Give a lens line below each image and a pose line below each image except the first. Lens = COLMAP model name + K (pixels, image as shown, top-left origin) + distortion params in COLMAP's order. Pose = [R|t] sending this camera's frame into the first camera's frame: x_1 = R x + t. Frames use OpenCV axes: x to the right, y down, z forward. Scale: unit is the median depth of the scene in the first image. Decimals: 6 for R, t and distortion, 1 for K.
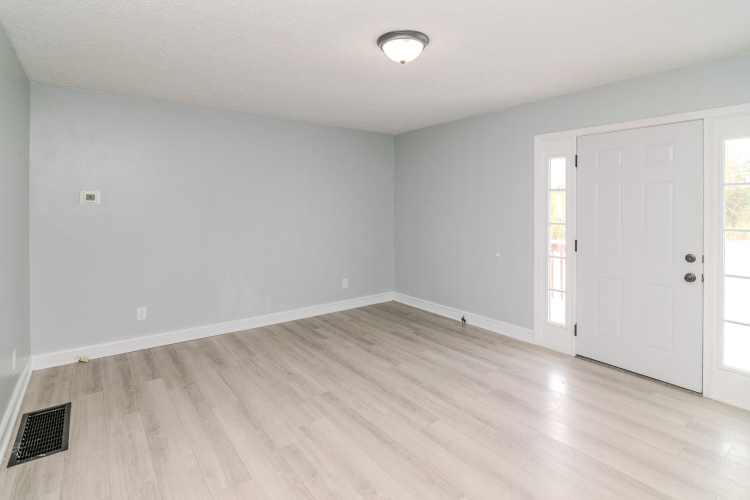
lens RADIAL K [[376.8, 0, 374.7], [0, 376.8, 206.3], [0, 0, 1]] dist [0.001625, 0.000051]
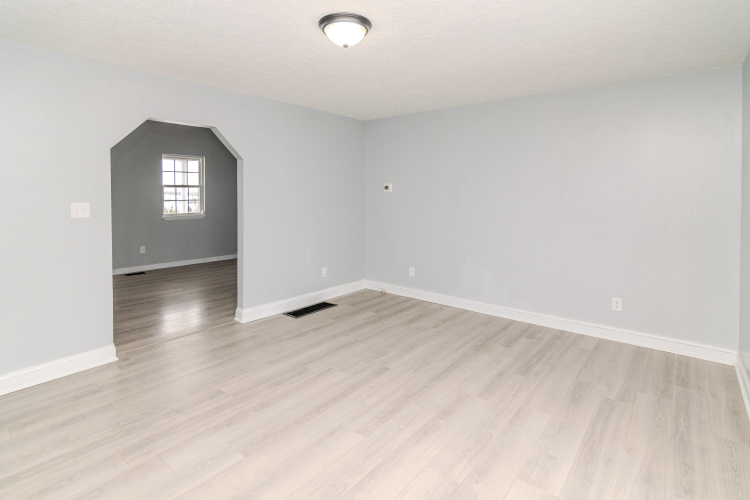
lens RADIAL K [[380.3, 0, 374.9], [0, 380.3, 195.8], [0, 0, 1]] dist [-0.000335, -0.000685]
pose [[0.232679, 0.001282, -0.972553, 0.928019], [-0.002848, 0.999996, 0.000637, 0.011929], [0.972549, 0.002622, 0.232682, 0.741420]]
